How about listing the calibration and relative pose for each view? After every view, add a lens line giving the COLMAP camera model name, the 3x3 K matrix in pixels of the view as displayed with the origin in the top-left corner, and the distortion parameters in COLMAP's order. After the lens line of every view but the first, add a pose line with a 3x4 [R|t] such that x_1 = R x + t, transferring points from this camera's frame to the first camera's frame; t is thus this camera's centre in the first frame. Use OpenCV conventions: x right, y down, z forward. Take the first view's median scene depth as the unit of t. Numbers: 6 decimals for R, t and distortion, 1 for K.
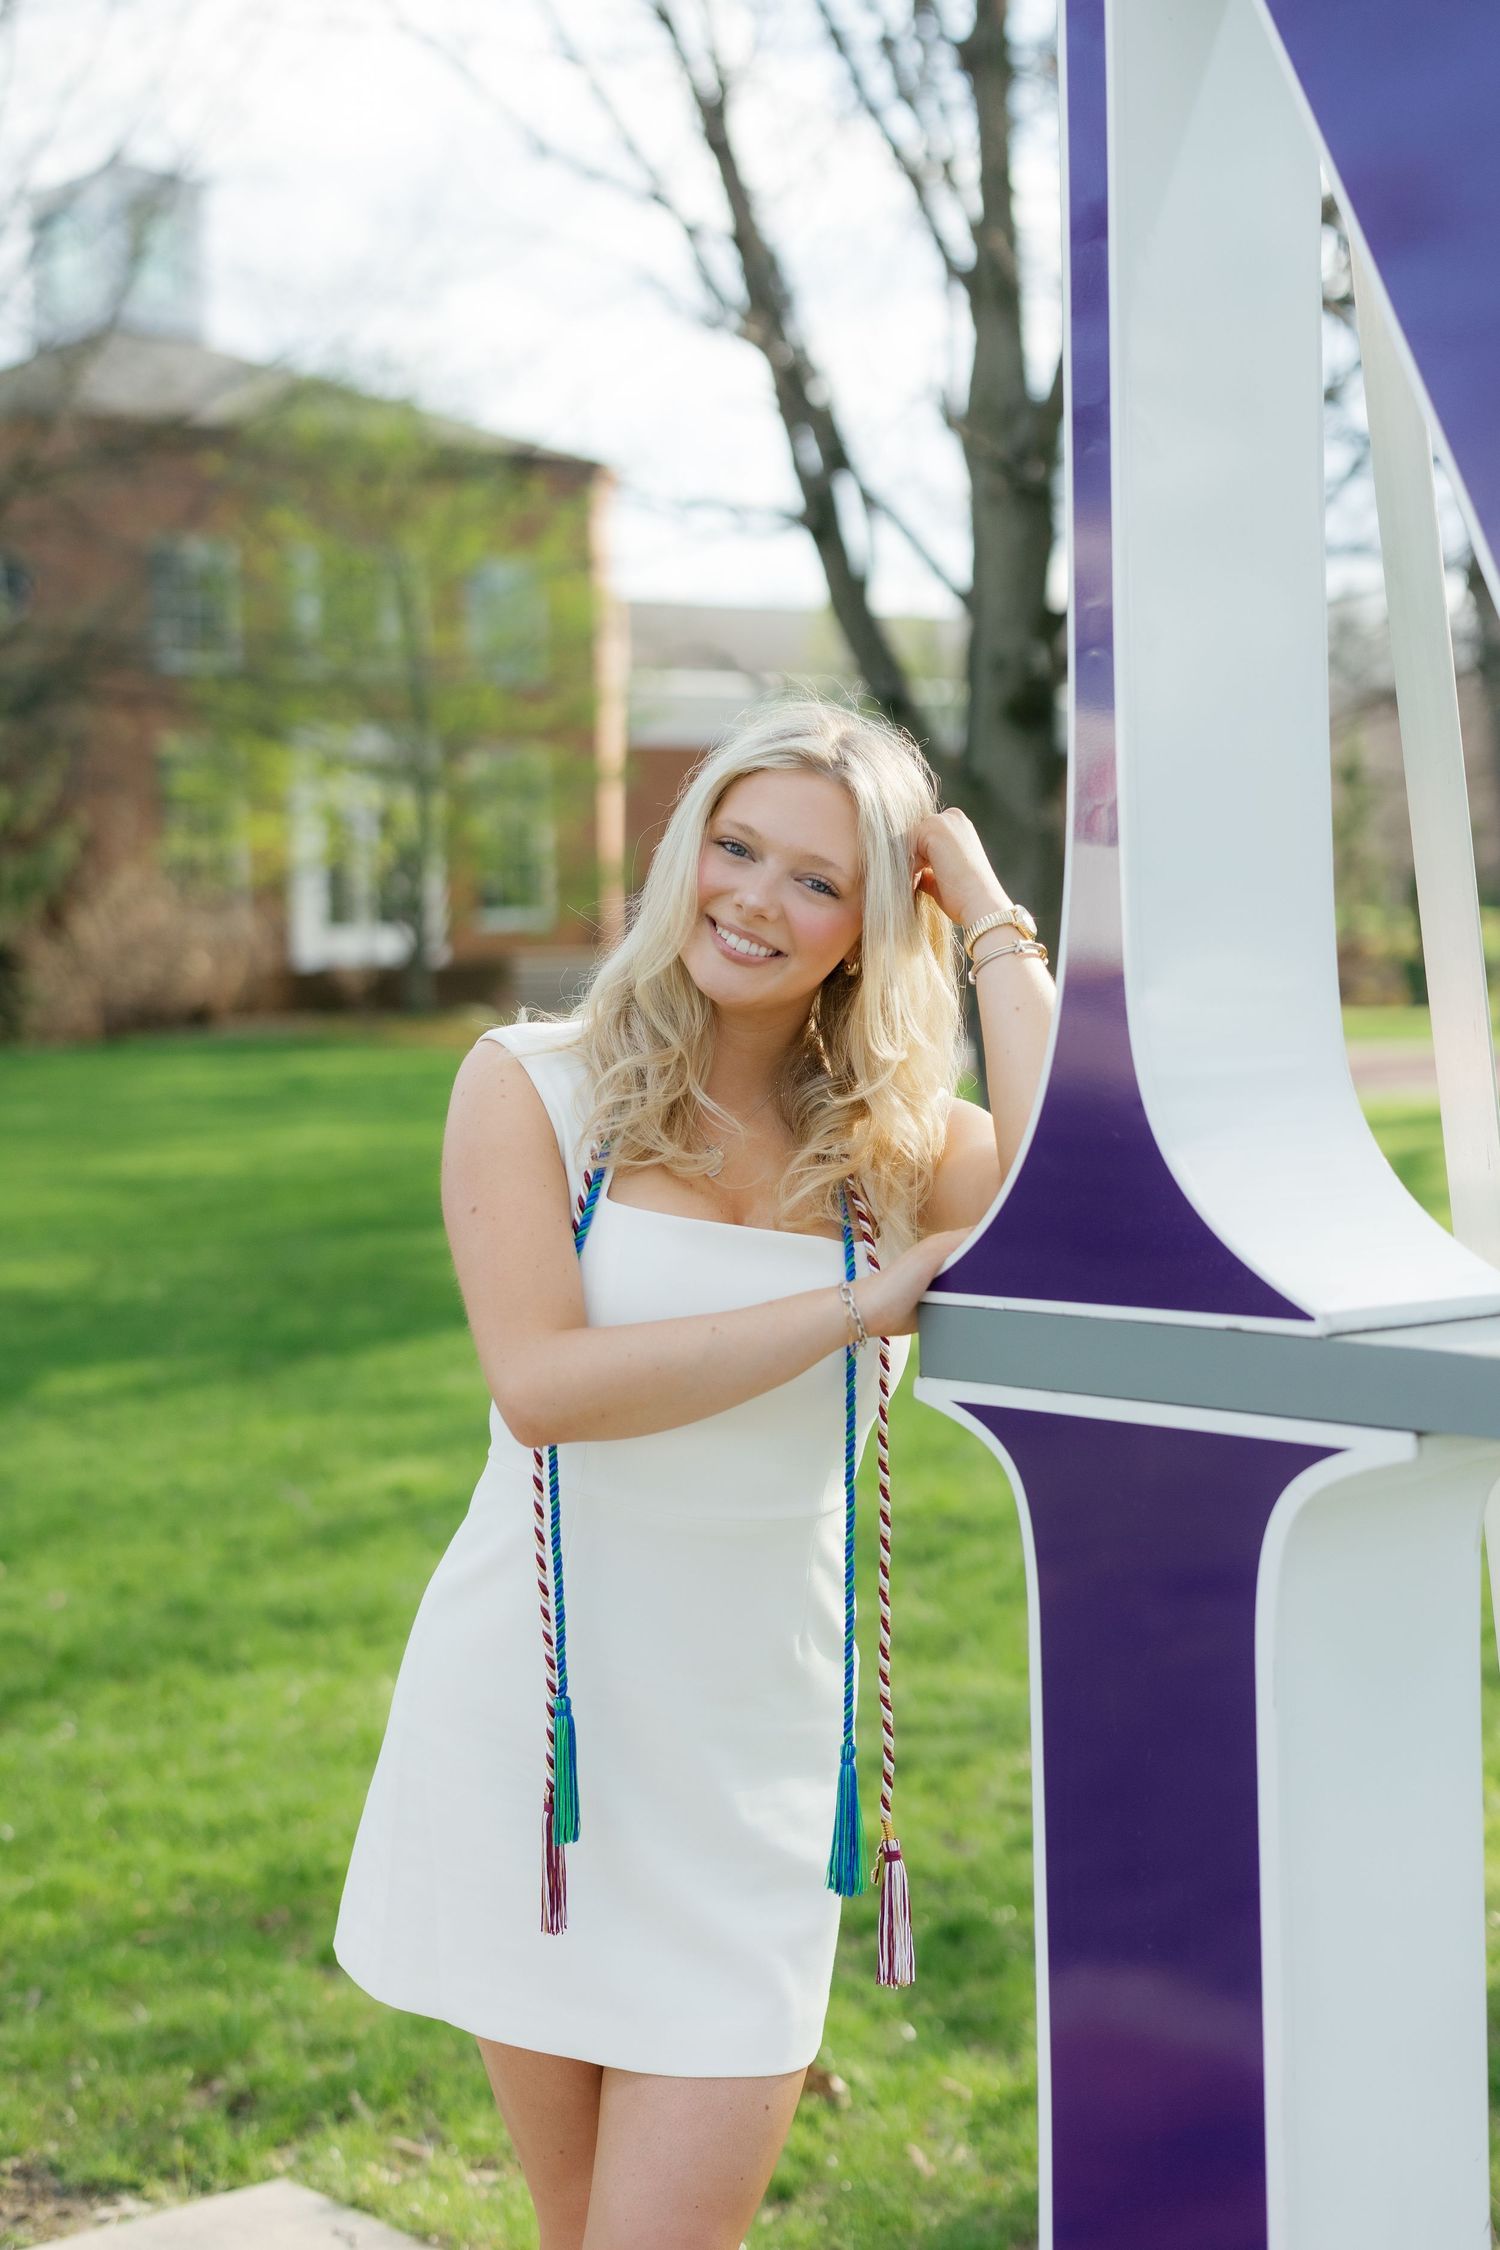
lens RADIAL K [[3340.5, 0, 757.7], [0, 3340.5, 1113.4], [0, 0, 1]] dist [-0.090797, 0.000000]
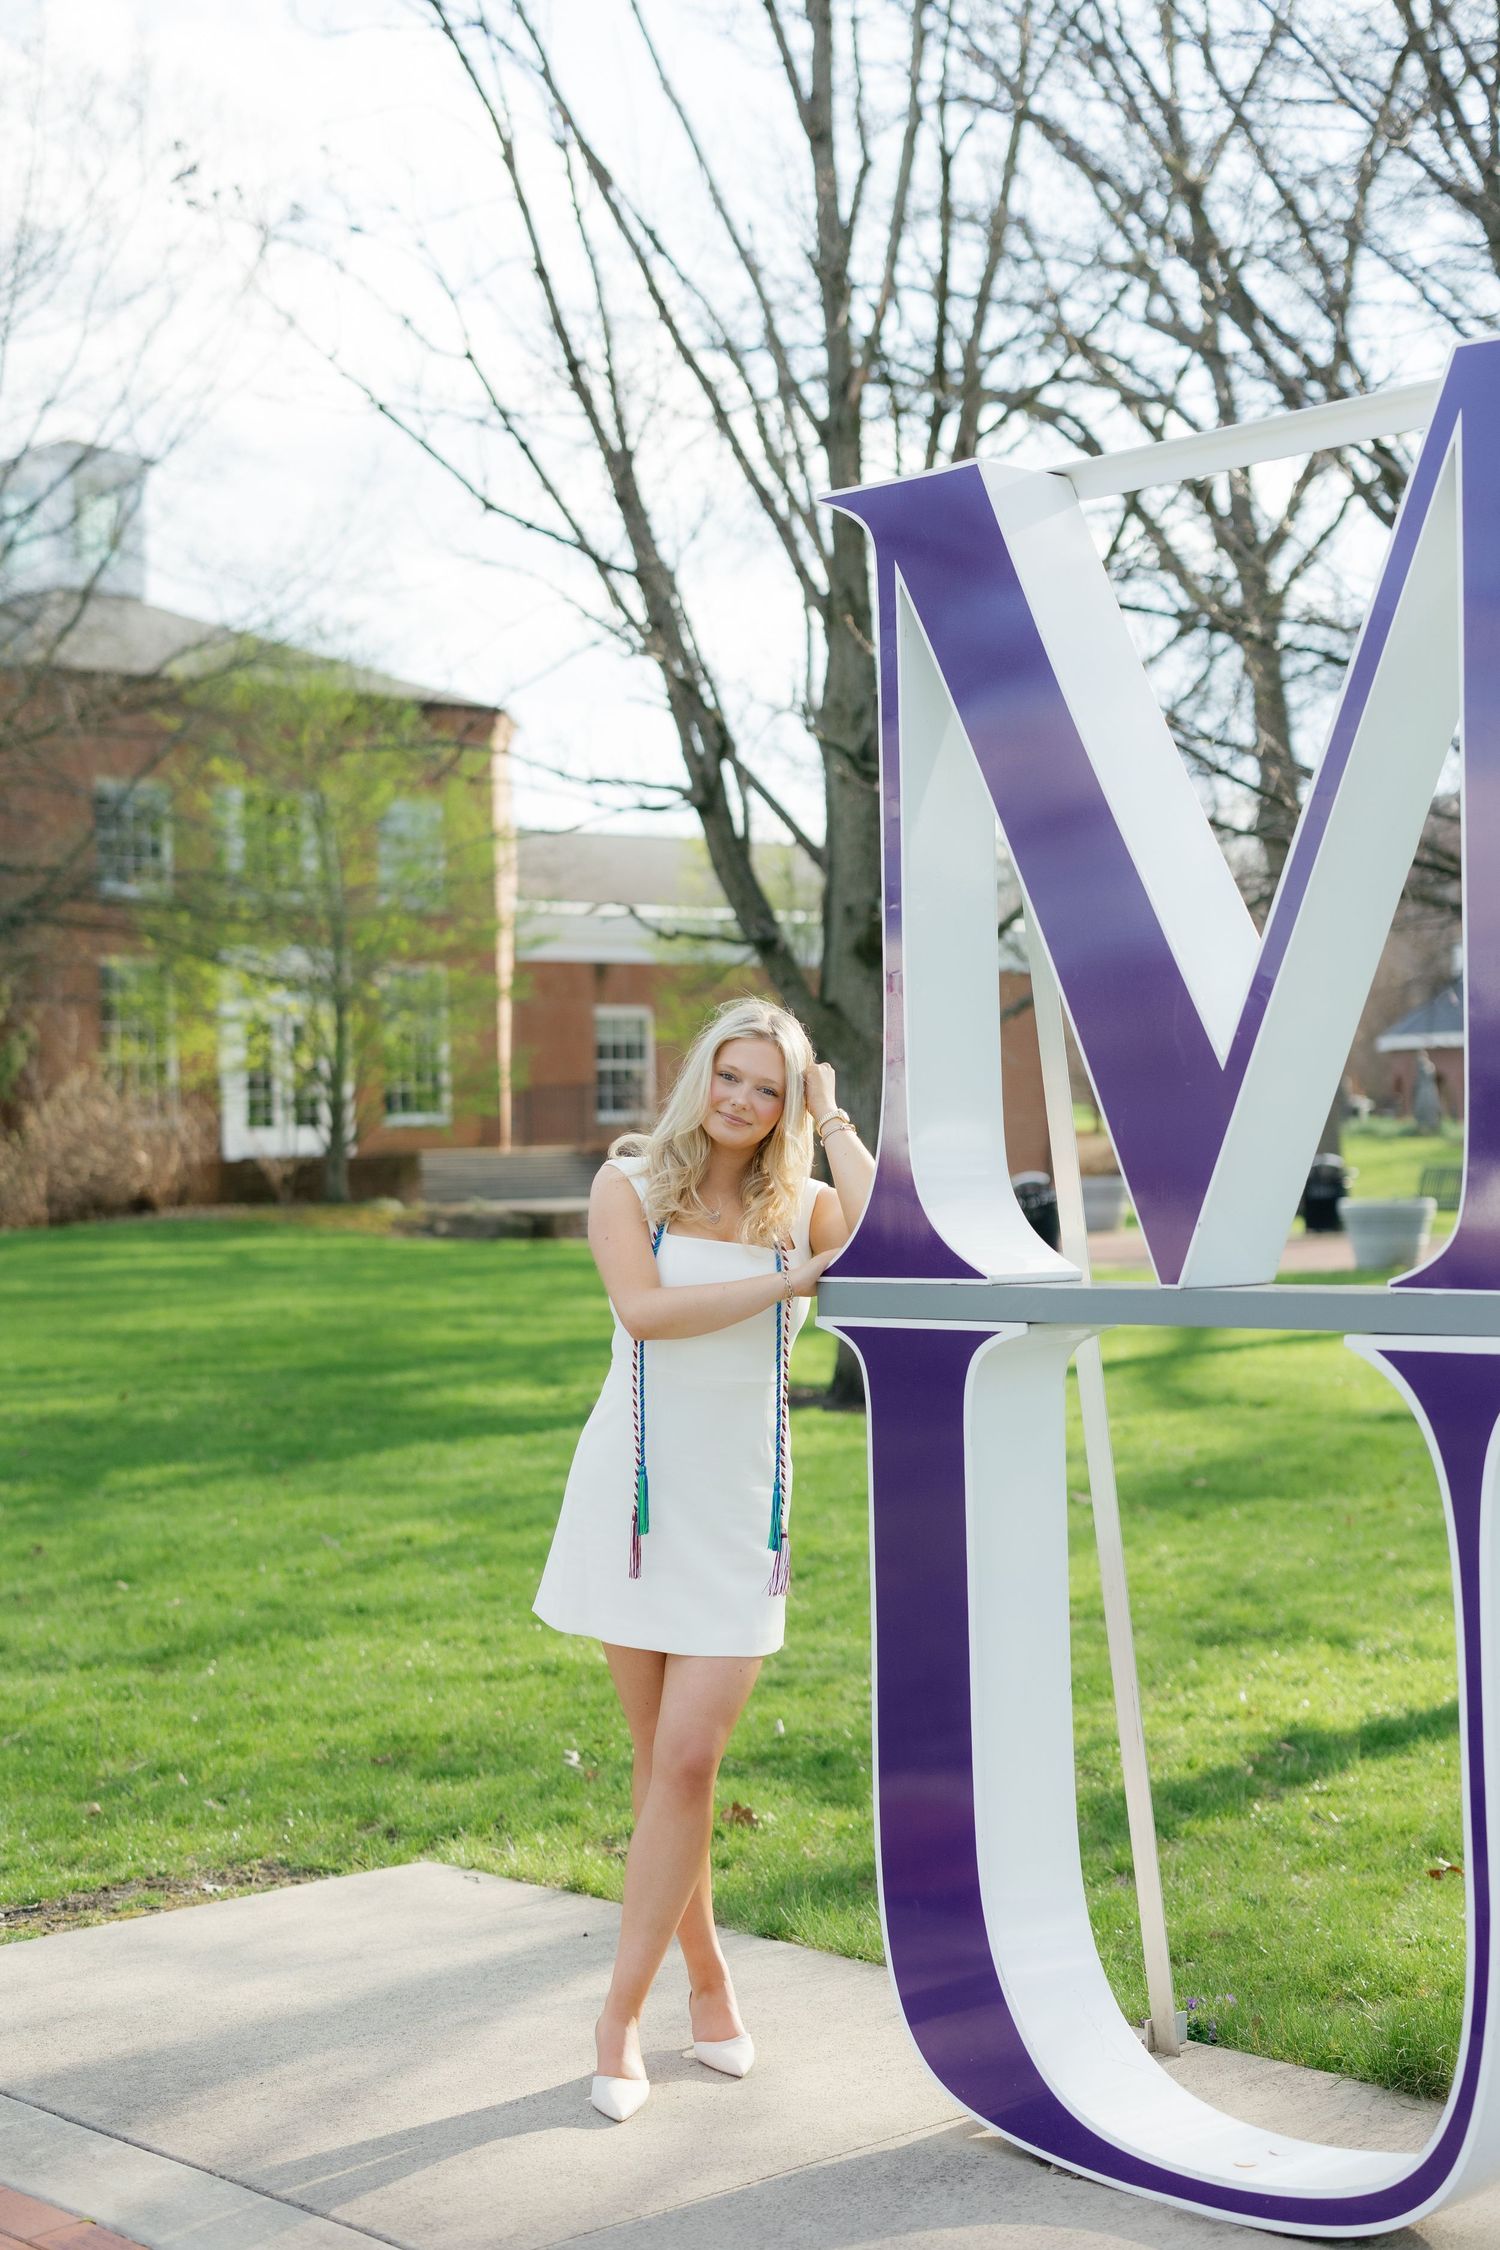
lens RADIAL K [[3340.5, 0, 747.0], [0, 3340.5, 1129.1], [0, 0, 1]] dist [-0.090797, 0.000000]
pose [[0.999128, 0.002017, 0.041704, -0.018072], [0.000326, 0.998425, -0.056104, 0.015883], [-0.041751, 0.056068, 0.997554, -0.242400]]
